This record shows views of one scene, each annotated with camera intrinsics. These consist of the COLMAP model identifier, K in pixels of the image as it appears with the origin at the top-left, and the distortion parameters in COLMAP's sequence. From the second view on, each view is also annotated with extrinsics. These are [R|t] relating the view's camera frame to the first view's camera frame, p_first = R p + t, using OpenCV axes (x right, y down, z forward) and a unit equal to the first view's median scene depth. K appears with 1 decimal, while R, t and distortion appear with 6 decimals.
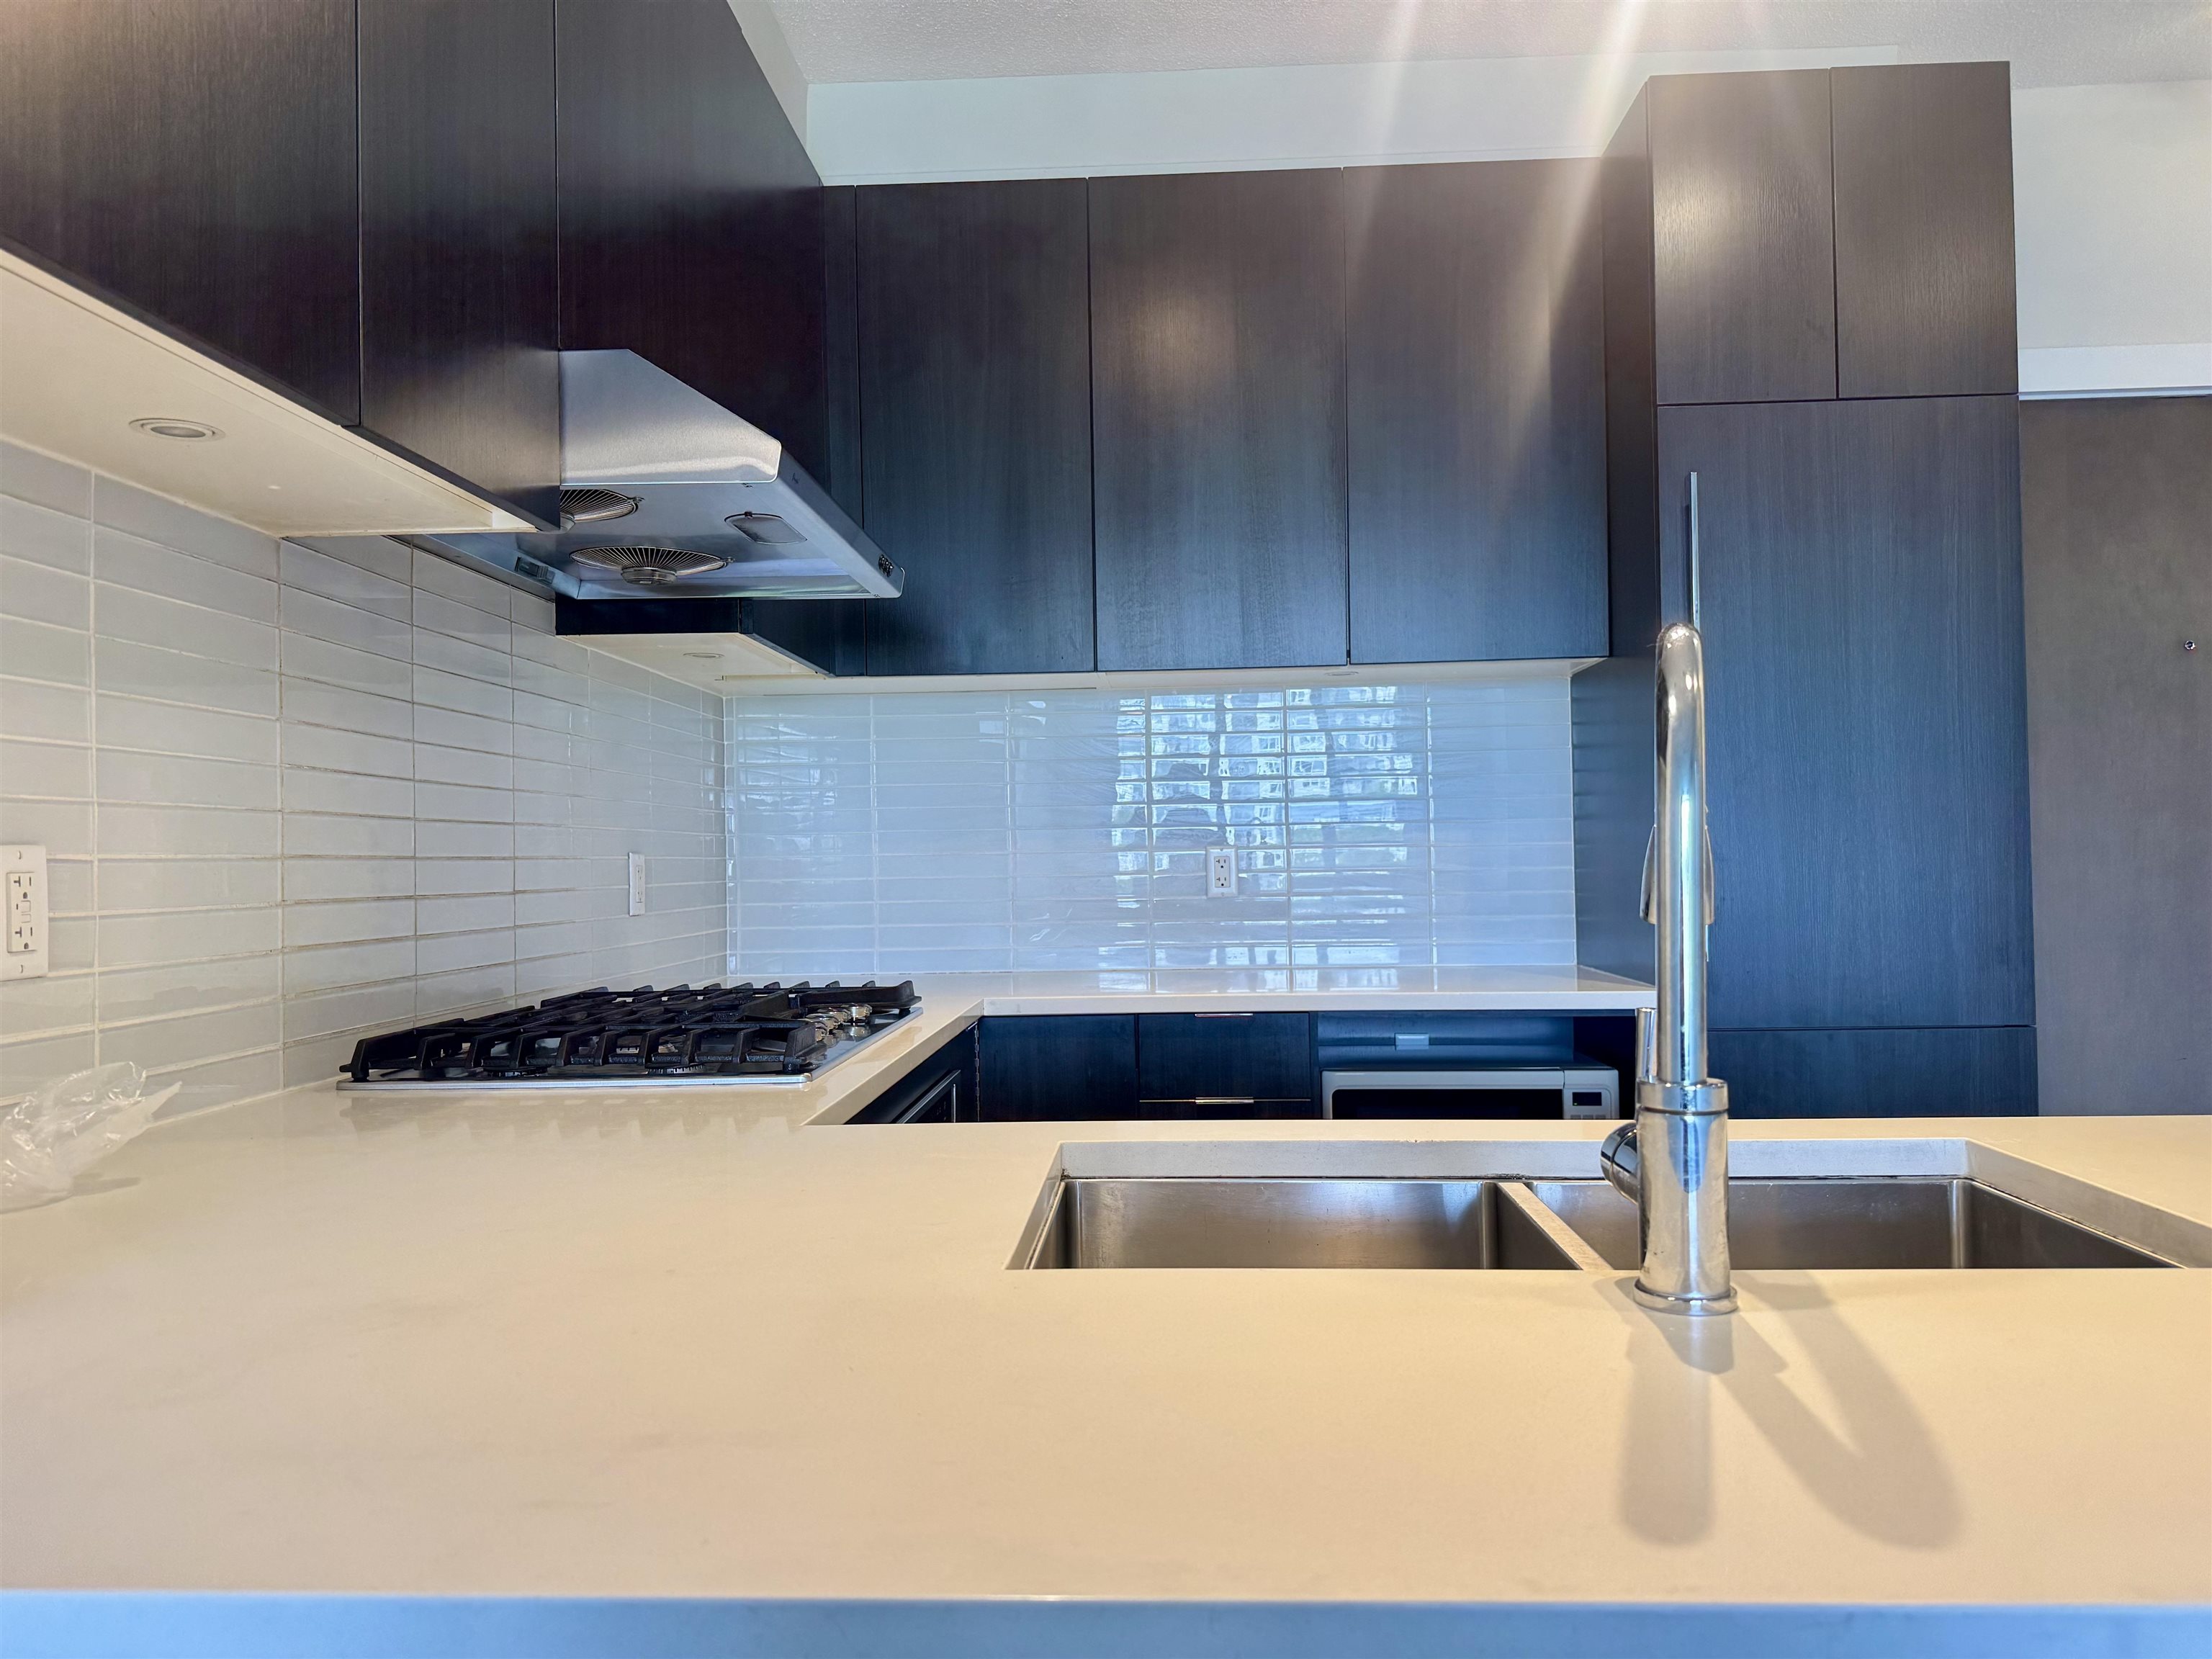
lens RADIAL K [[1546.3, 0, 1106.0], [0, 1546.3, 829.5], [0, 0, 1]] dist [0.126976, 0.000398]
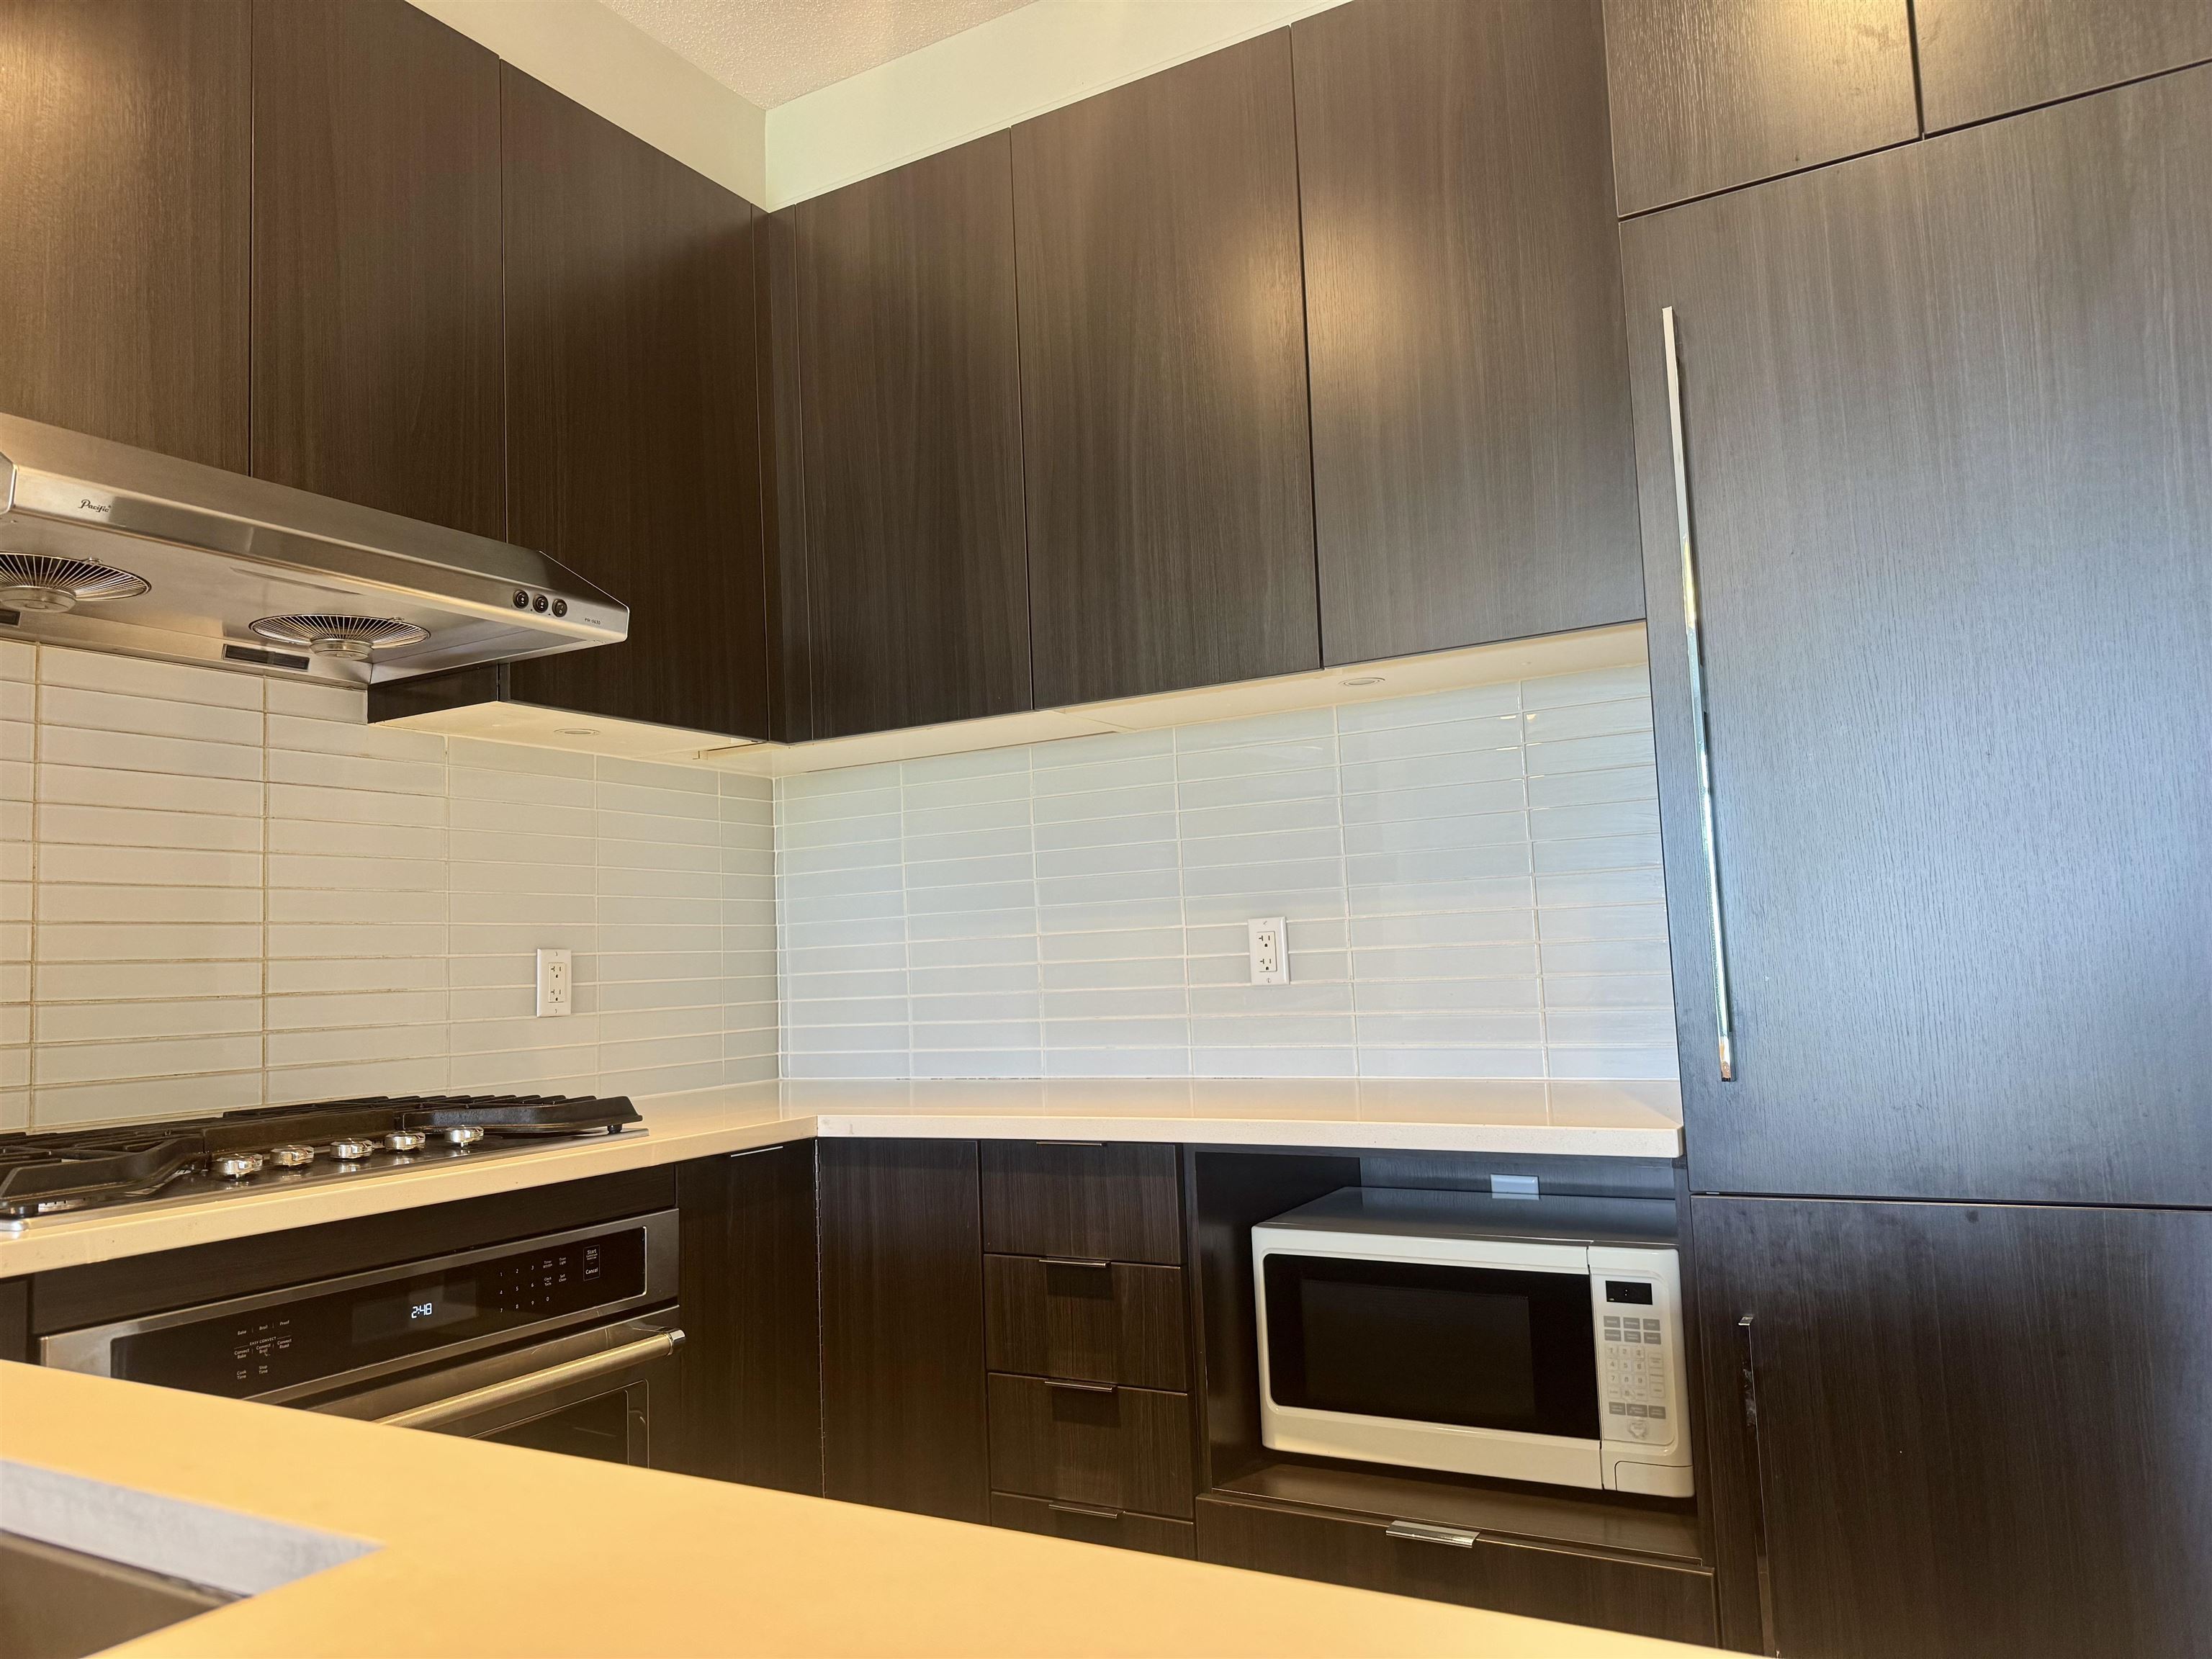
lens RADIAL K [[1554.1, 0, 1106.0], [0, 1554.1, 829.5], [0, 0, 1]] dist [0.037430, 0.001957]
pose [[0.879666, -0.061869, -0.471551, 0.430764], [0.035462, 0.997275, -0.064693, 0.016580], [0.474269, 0.040186, 0.879462, 0.329543]]
